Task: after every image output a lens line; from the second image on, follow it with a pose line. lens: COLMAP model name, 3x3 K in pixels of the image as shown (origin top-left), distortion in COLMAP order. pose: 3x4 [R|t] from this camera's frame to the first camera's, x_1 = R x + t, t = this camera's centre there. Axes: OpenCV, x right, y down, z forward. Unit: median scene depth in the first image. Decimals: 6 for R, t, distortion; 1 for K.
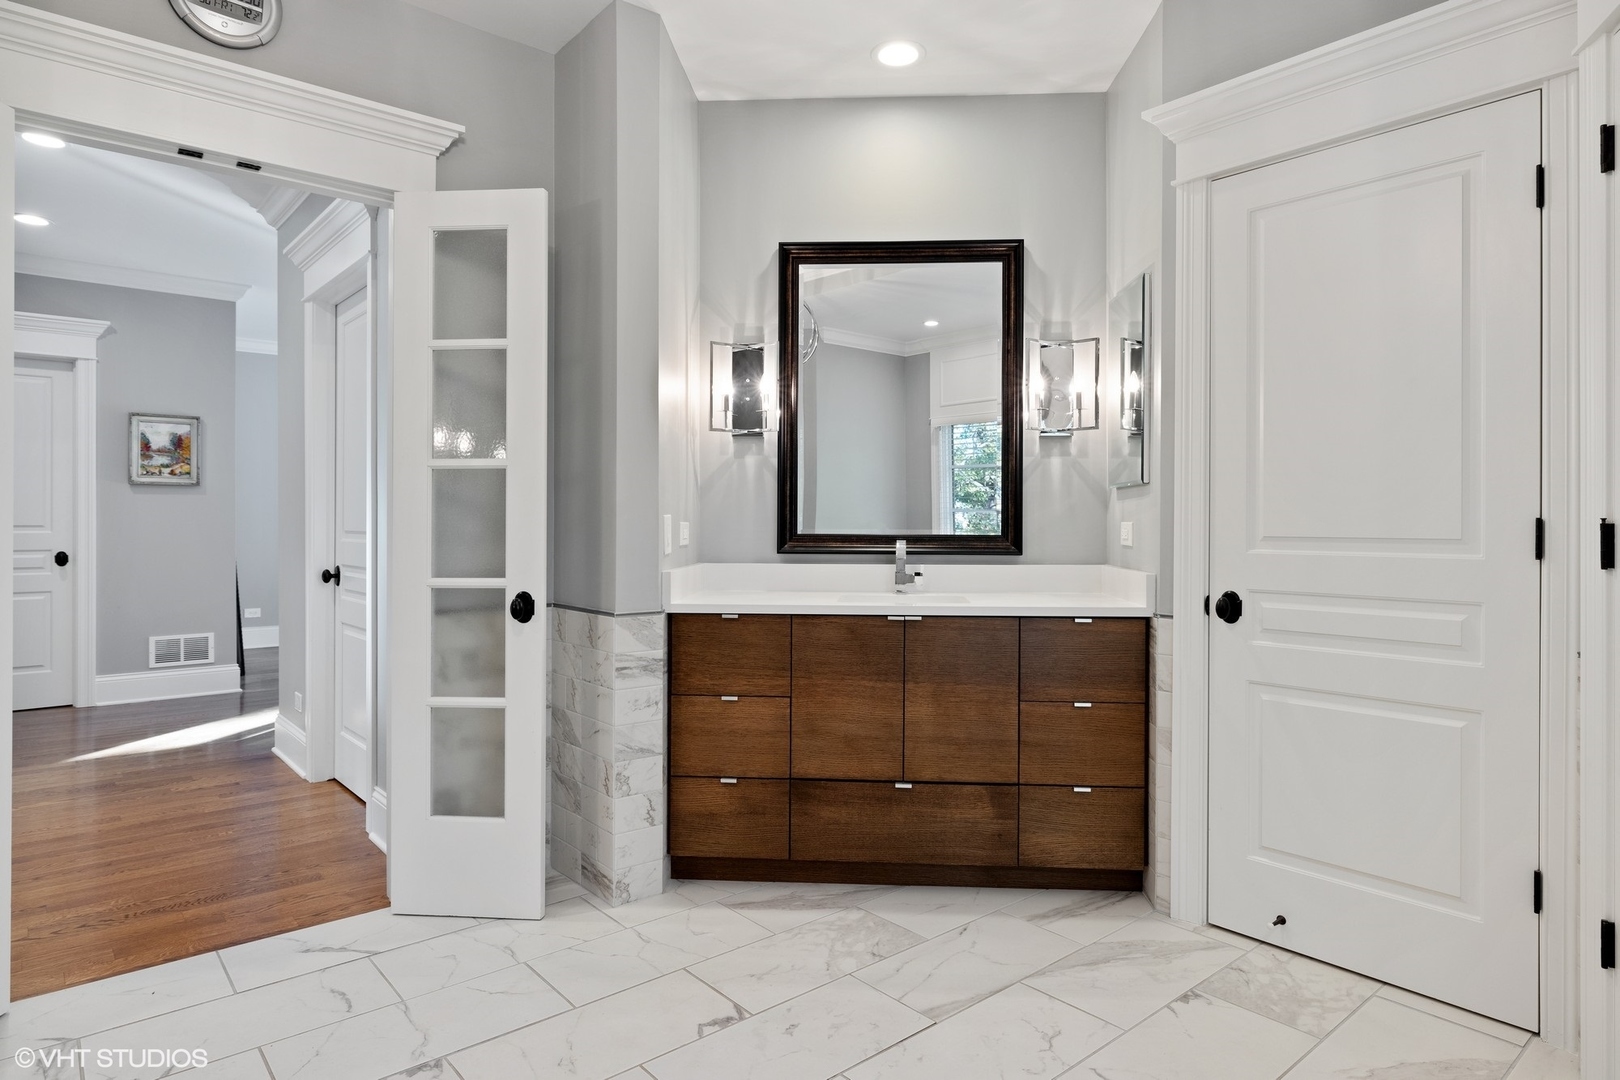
lens RADIAL K [[929.2, 0, 811.6], [0, 929.2, 529.5], [0, 0, 1]] dist [0.004370, -0.002420]
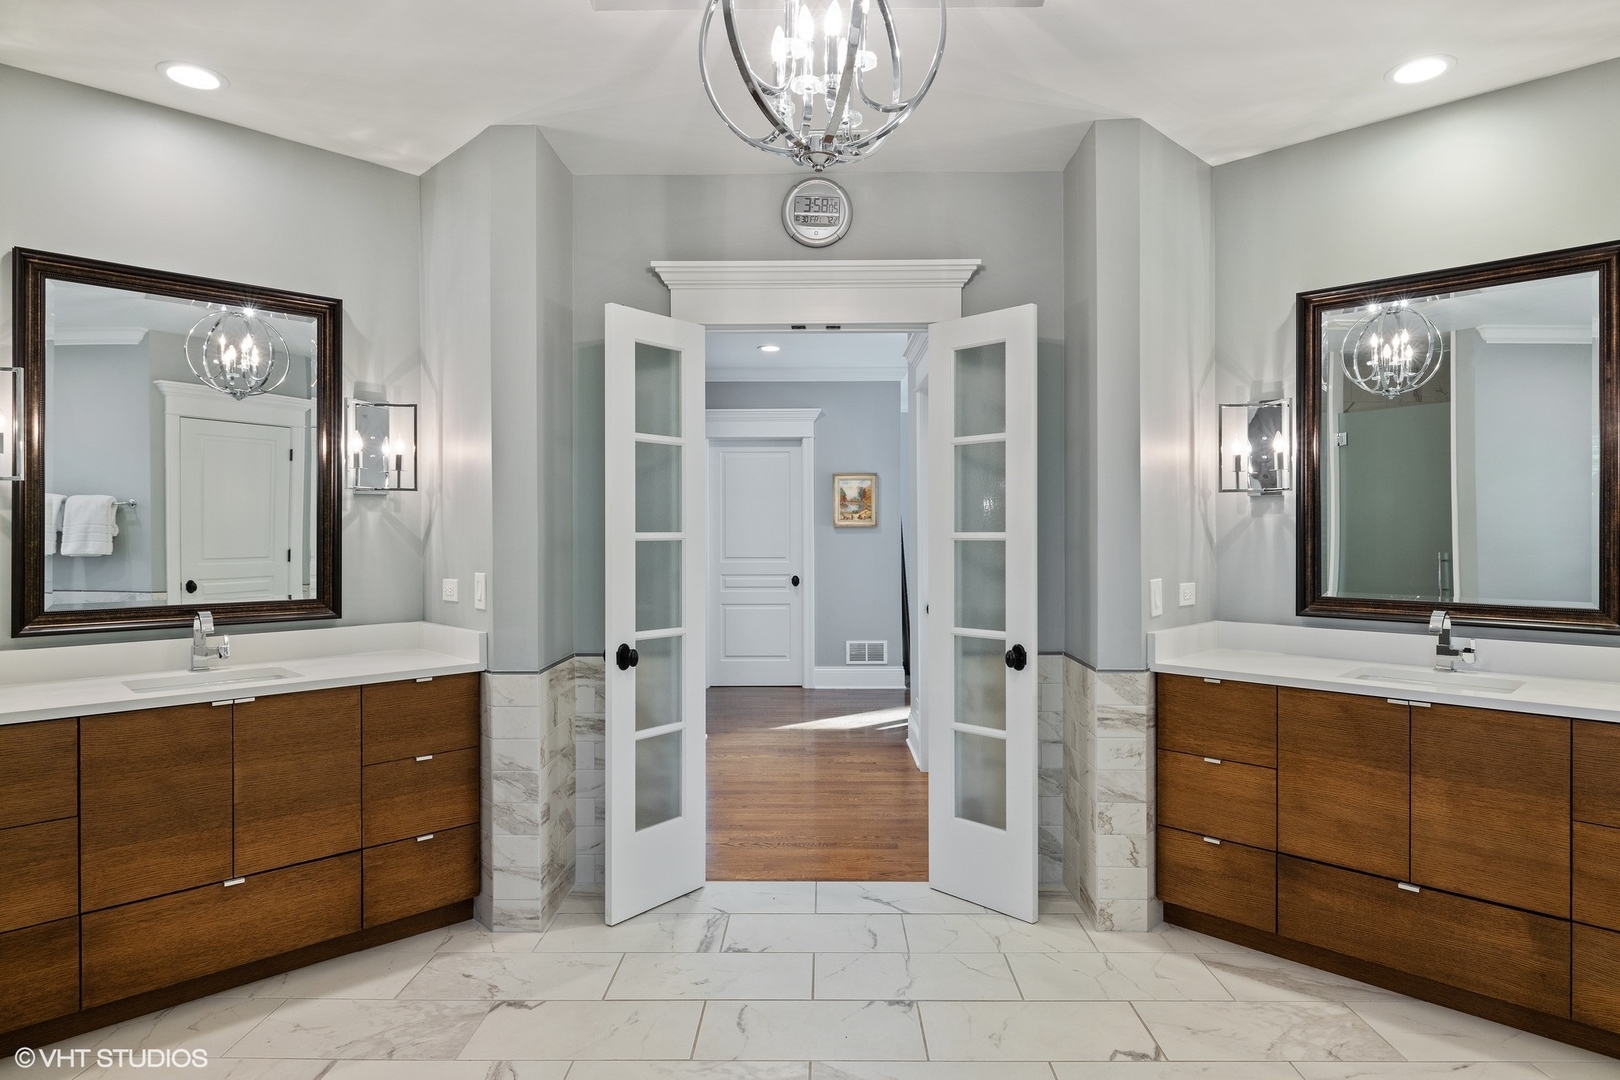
lens RADIAL K [[929.2, 0, 808.4], [0, 929.2, 539.7], [0, 0, 1]] dist [0.004370, -0.002420]
pose [[0.749358, 0.000980, -0.662164, 0.258589], [0.001039, 0.999996, 0.002657, -0.065715], [0.662164, -0.002679, 0.749354, -0.064621]]
